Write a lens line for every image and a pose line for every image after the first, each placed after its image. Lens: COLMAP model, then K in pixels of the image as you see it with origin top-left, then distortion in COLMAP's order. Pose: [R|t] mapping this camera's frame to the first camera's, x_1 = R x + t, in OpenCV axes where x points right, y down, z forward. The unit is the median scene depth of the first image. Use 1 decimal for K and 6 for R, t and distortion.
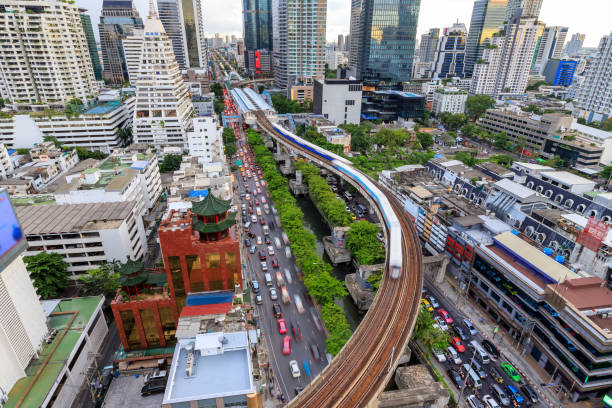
lens RADIAL K [[349.6, 0, 306.0], [0, 349.6, 204.0], [0, 0, 1]] dist [-0.004012, -0.001016]
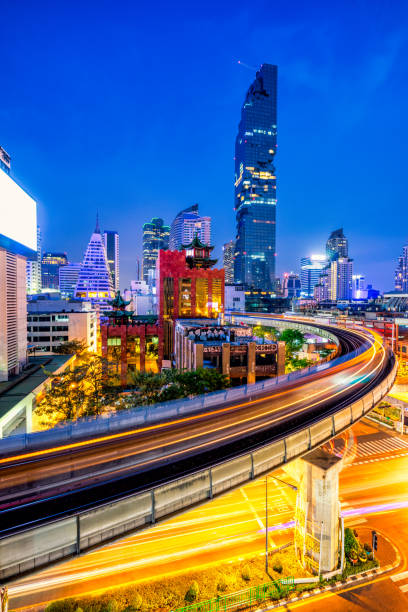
lens RADIAL K [[276.7, 0, 204.0], [0, 276.7, 306.0], [0, 0, 1]] dist [0.001535, 0.000319]
pose [[0.996525, -0.004458, 0.083178, -0.120119], [0.036926, 0.918732, -0.393152, 0.205946], [-0.074665, 0.394857, 0.915703, 0.077752]]
